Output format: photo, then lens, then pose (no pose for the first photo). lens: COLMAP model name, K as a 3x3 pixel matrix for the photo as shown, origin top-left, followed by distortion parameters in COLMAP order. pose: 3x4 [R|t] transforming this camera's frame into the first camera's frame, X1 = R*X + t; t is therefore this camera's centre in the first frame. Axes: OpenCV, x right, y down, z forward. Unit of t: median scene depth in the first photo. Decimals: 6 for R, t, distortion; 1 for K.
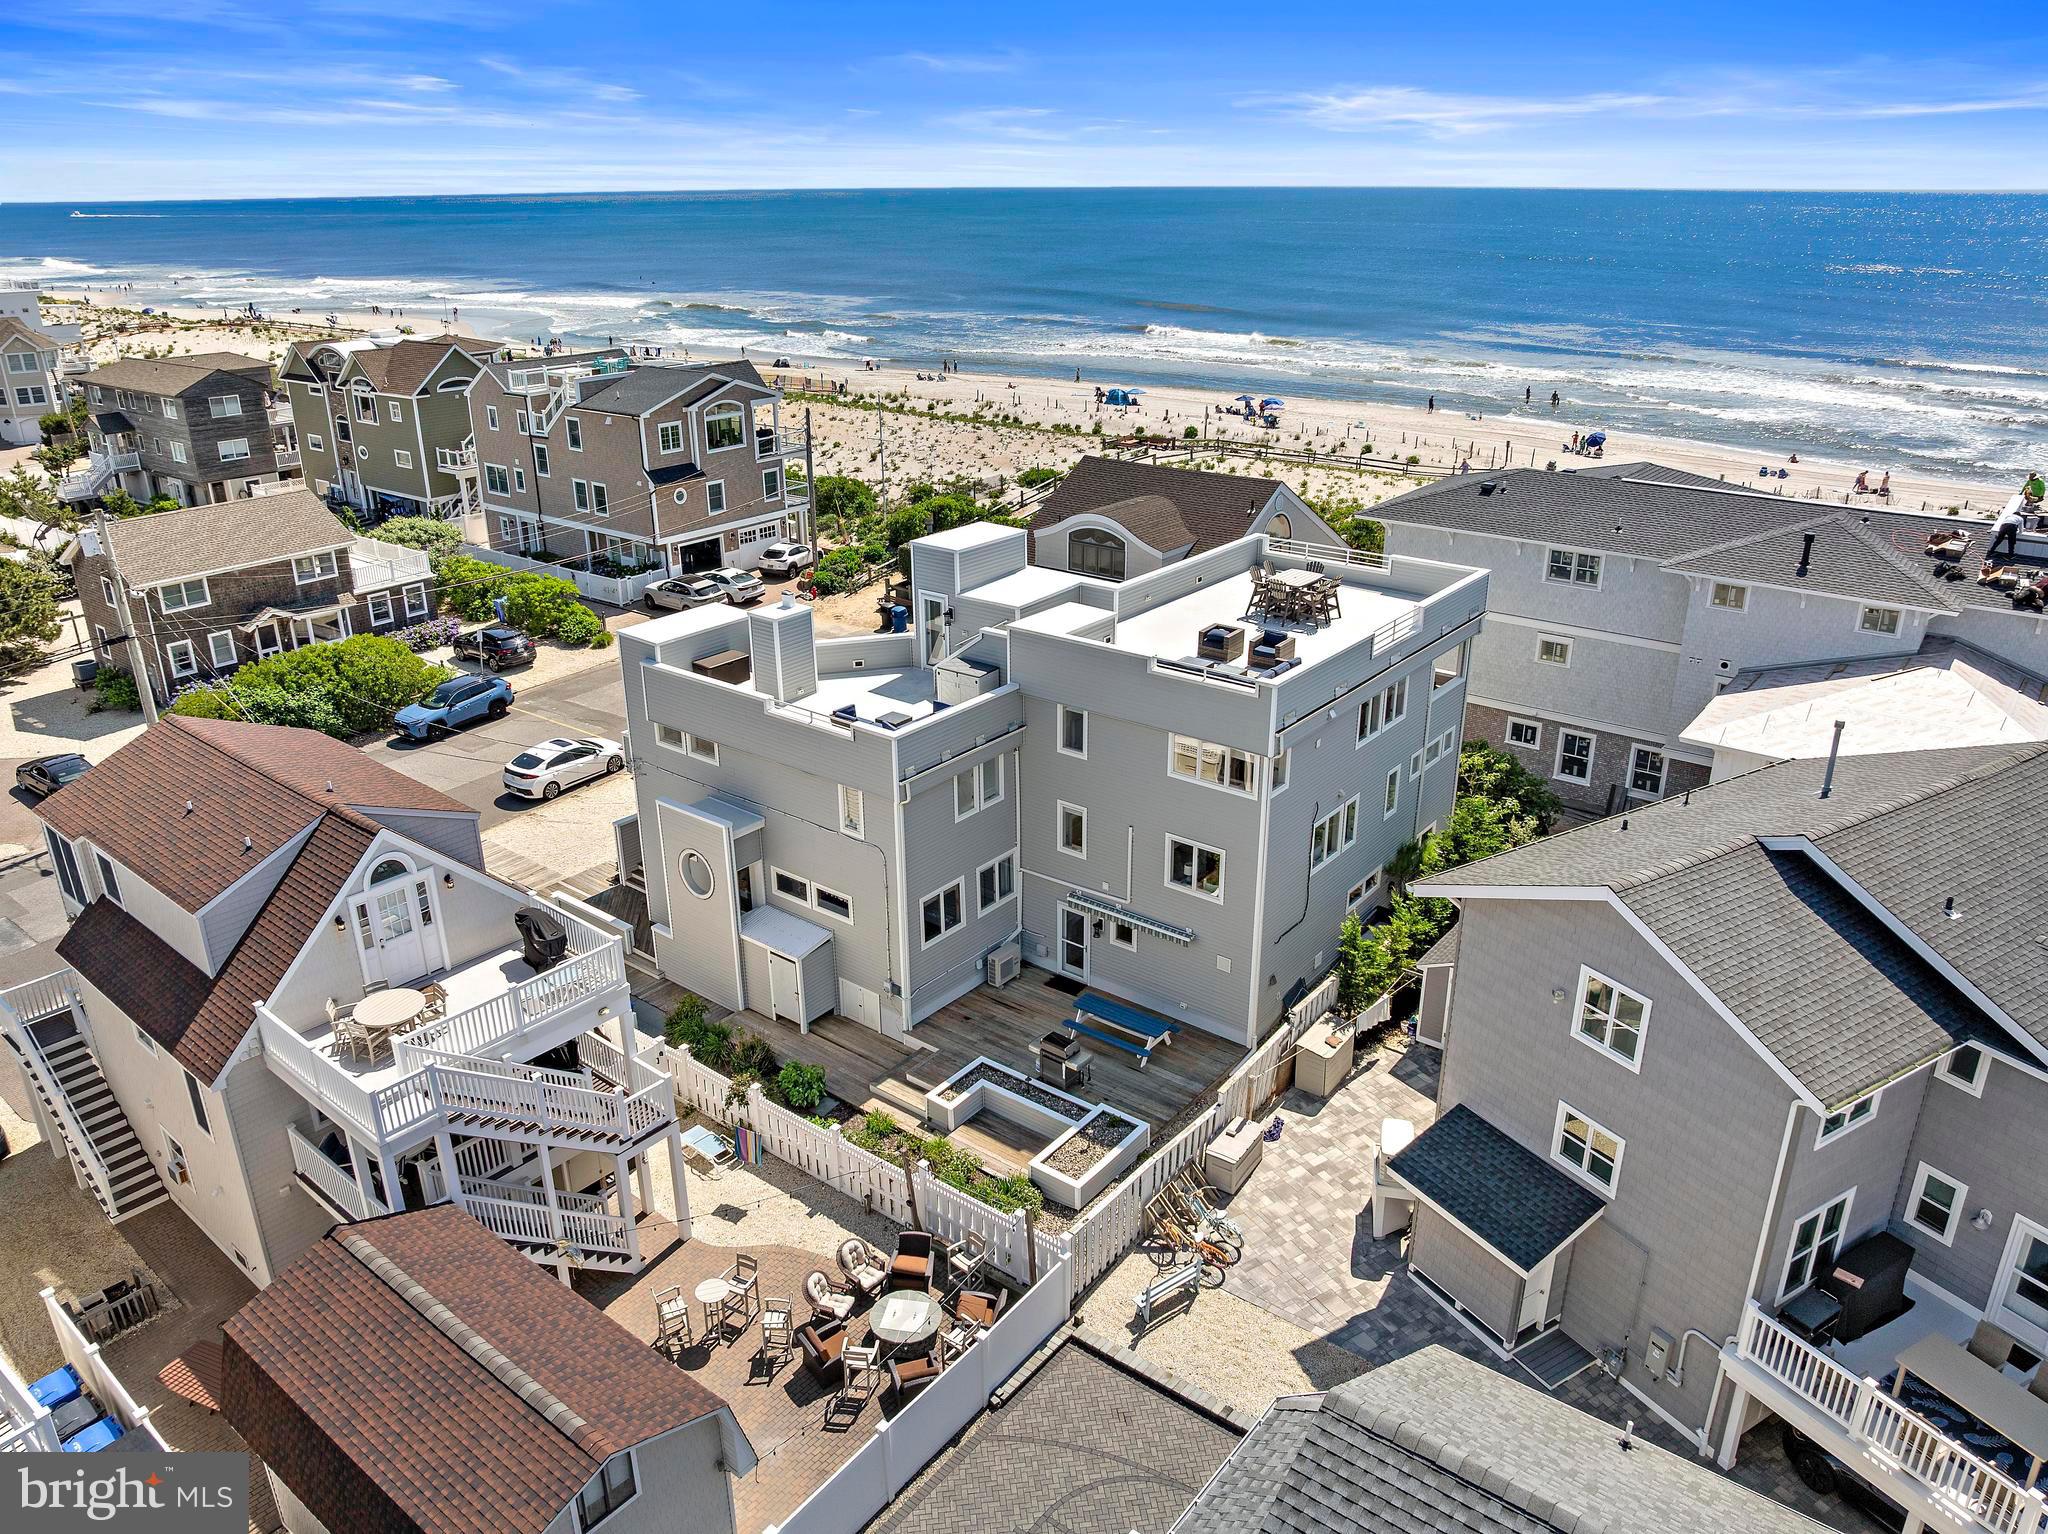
lens RADIAL K [[1438.9, 0, 1031.9], [0, 1438.9, 758.9], [0, 0, 1]] dist [-0.035919, -0.003094]
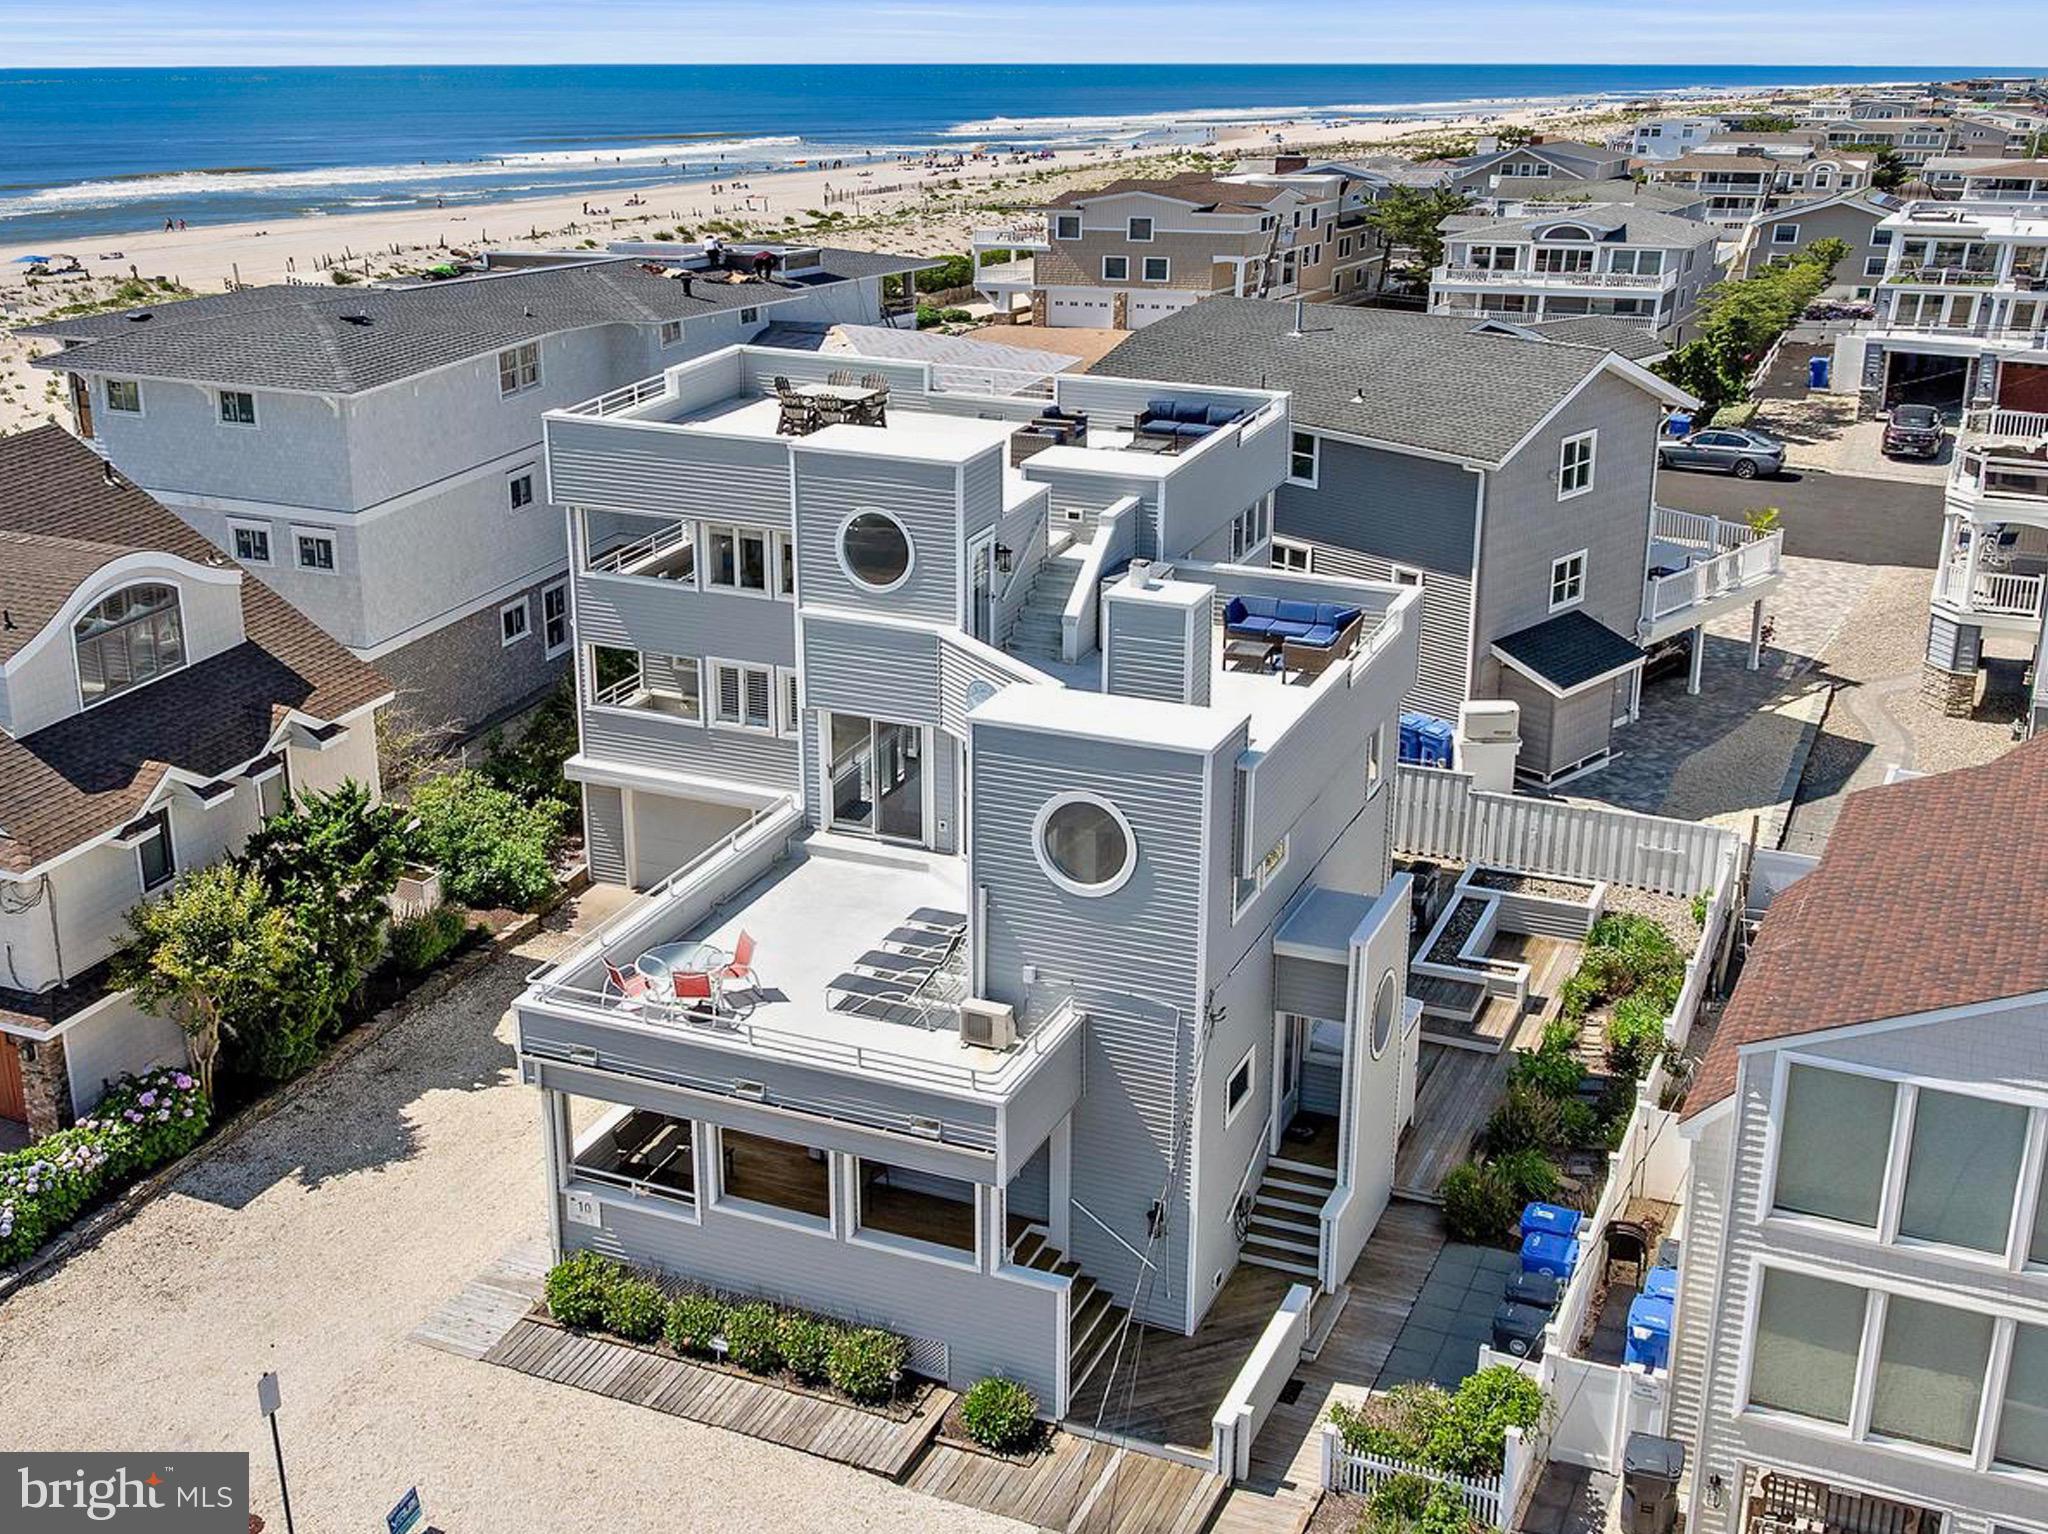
lens RADIAL K [[2480.8, 0, 985.2], [0, 2480.8, 749.1], [0, 0, 1]] dist [-0.022877, 0.019098]
pose [[-0.251074, -0.326124, 0.911375, -0.513319], [0.363781, 0.840723, 0.401060, -0.225024], [-0.897009, 0.432237, -0.092446, 0.571205]]
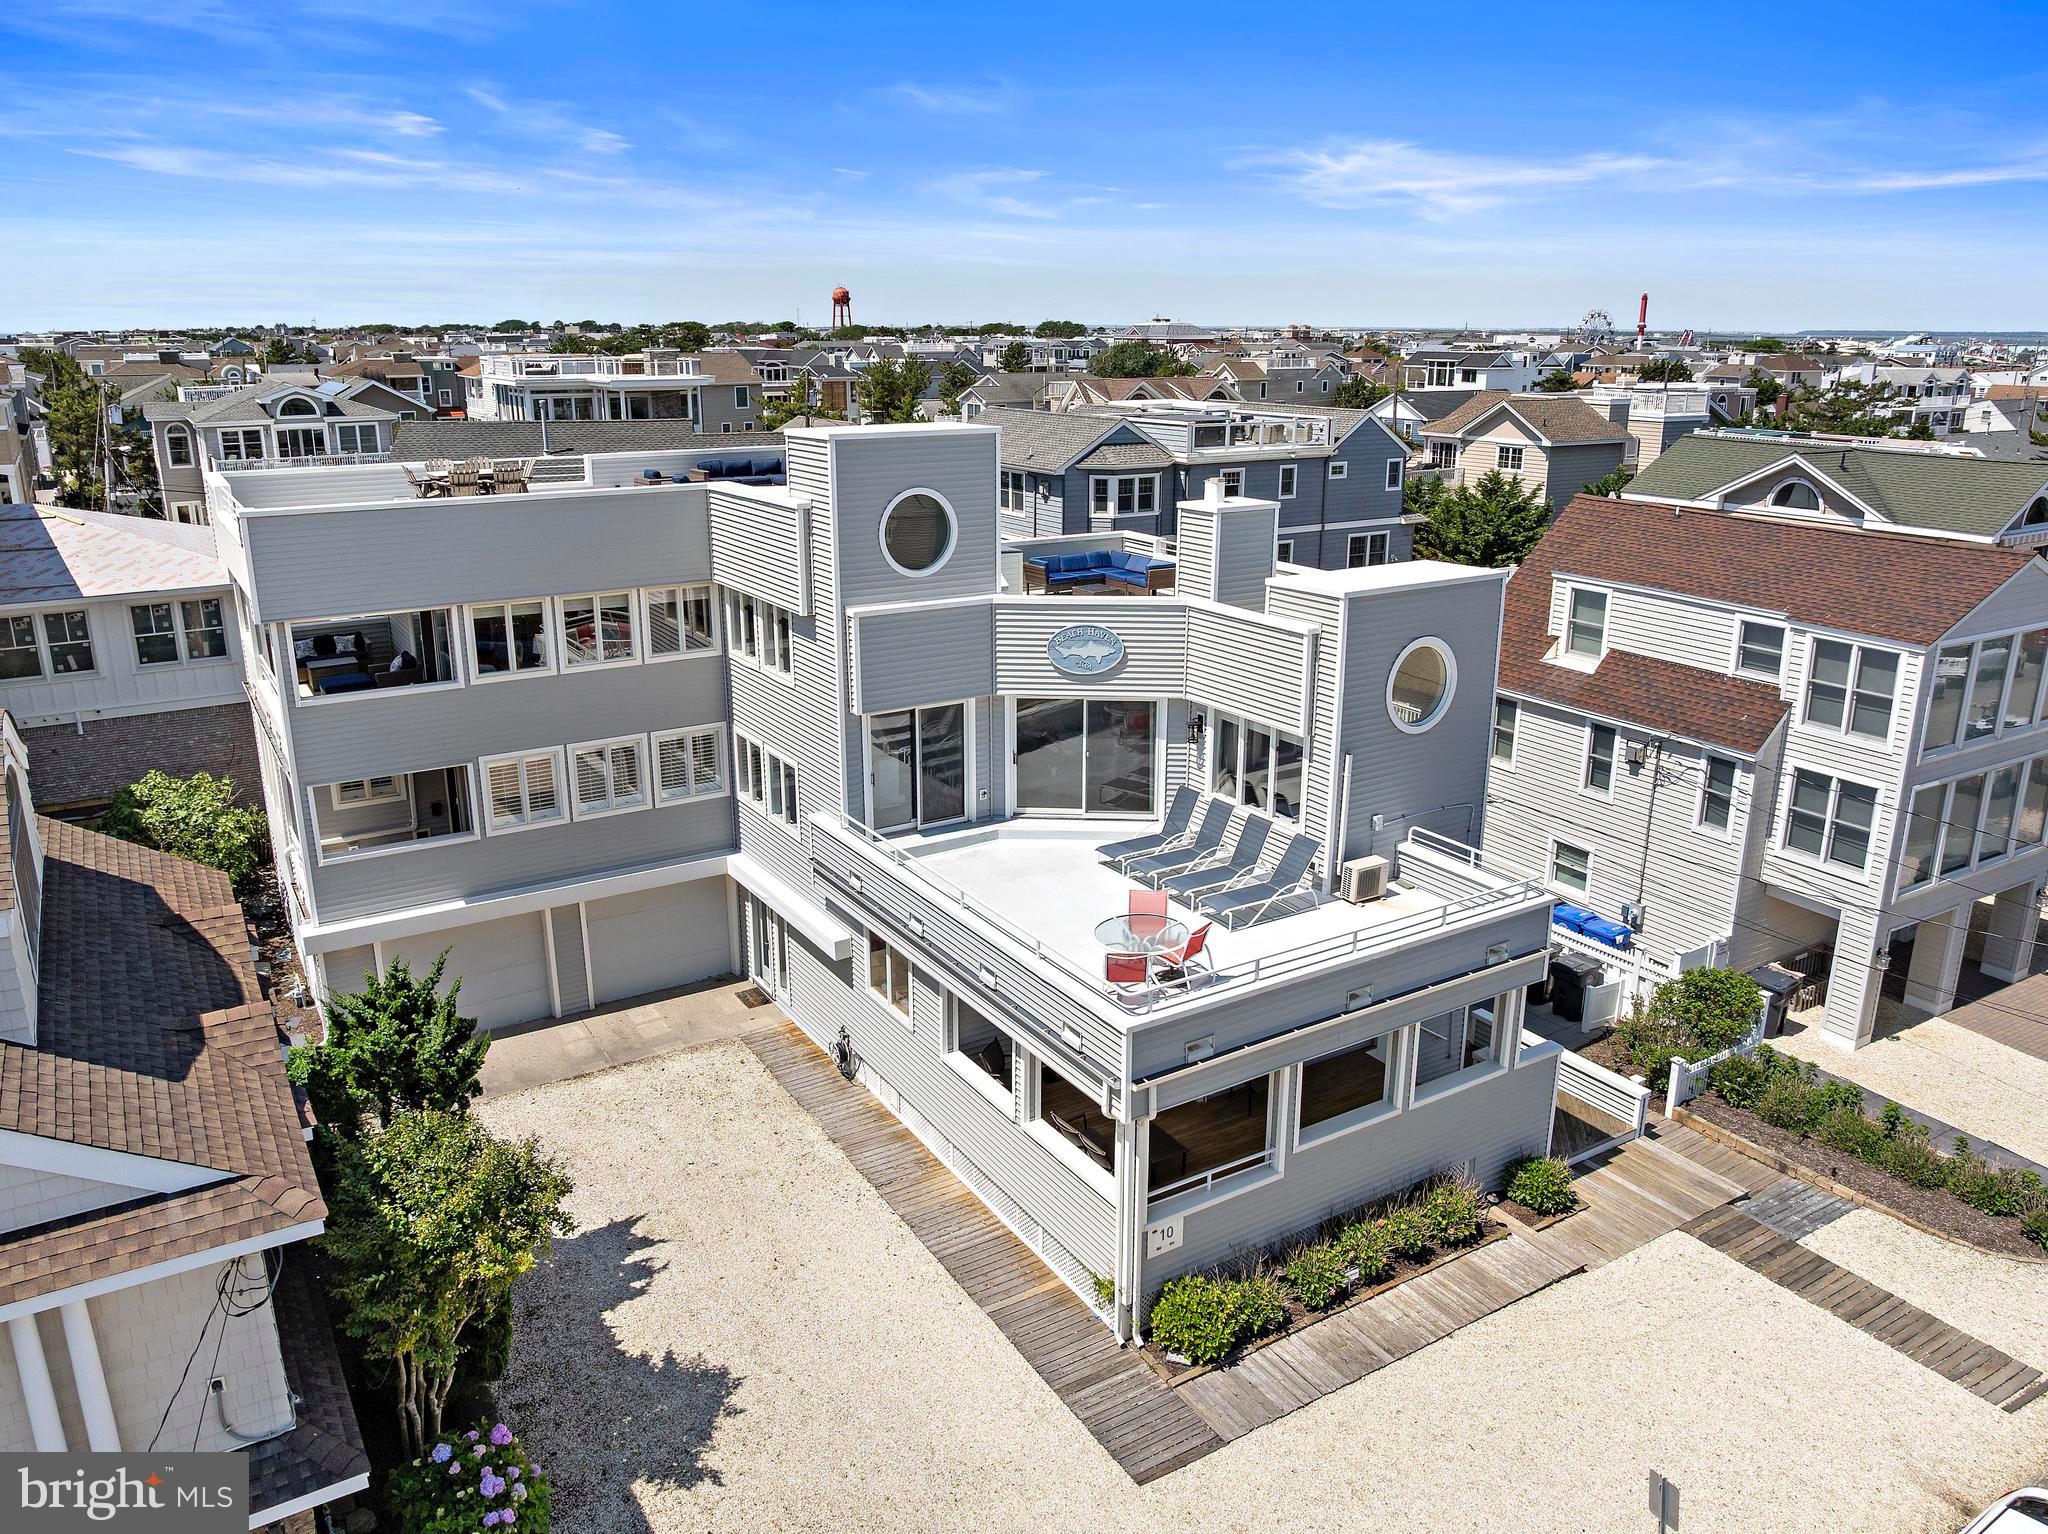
lens RADIAL K [[1471.6, 0, 1030.7], [0, 1471.6, 759.1], [0, 0, 1]] dist [-0.037776, -0.004641]
pose [[-0.941381, -0.092121, 0.324523, -0.153163], [0.128891, 0.790787, 0.598367, -0.203213], [-0.311751, 0.605120, -0.732558, 0.767119]]
